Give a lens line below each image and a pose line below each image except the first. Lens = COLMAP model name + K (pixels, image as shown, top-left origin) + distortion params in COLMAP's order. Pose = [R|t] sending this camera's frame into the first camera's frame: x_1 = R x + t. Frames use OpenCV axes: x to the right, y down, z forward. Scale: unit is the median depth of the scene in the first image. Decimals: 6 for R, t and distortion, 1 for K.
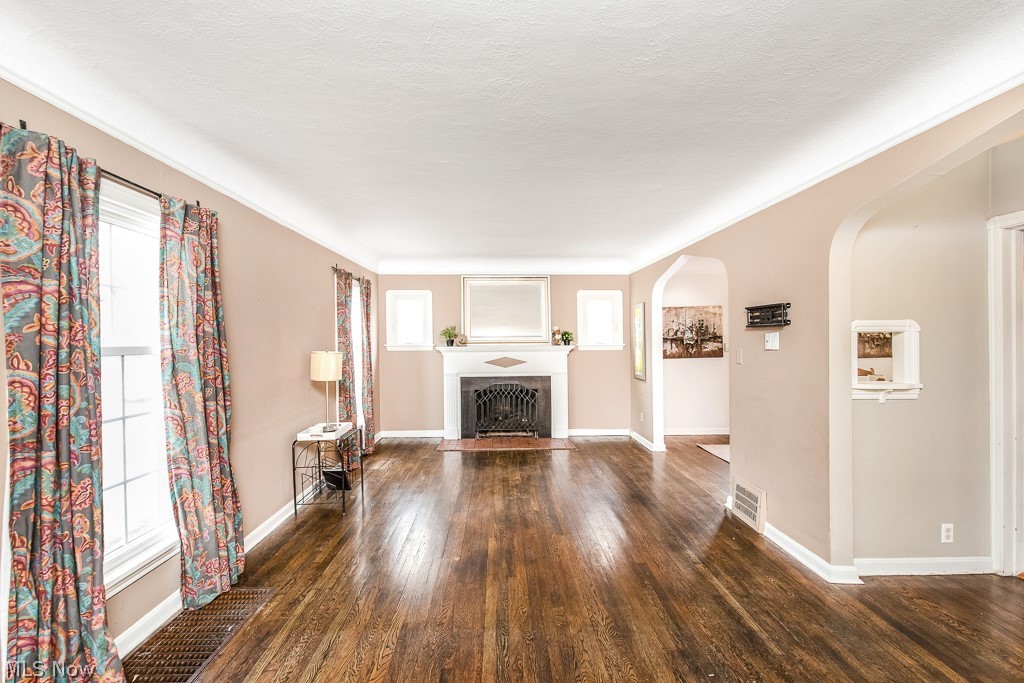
lens RADIAL K [[450.5, 0, 512.0], [0, 450.5, 341.5], [0, 0, 1]] dist [0.030536, -0.000123]
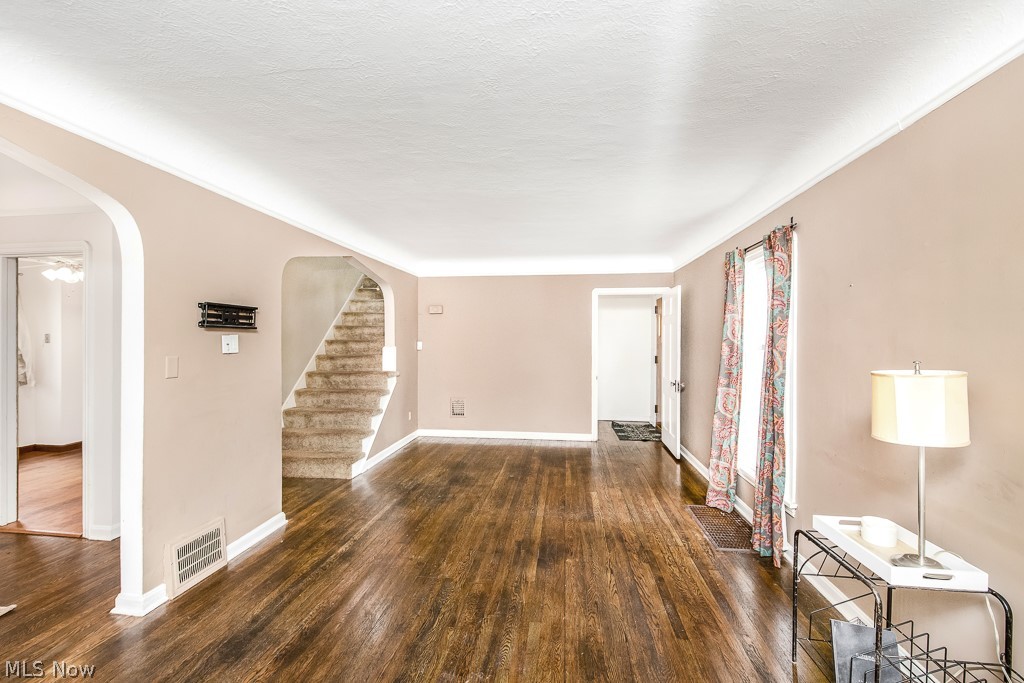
lens RADIAL K [[450.5, 0, 512.0], [0, 450.5, 341.5], [0, 0, 1]] dist [0.030536, -0.000123]
pose [[-0.988685, 0.002401, 0.149985, -0.146140], [0.003292, 0.999978, 0.005693, -0.010467], [-0.149968, 0.006123, -0.988672, 1.969508]]
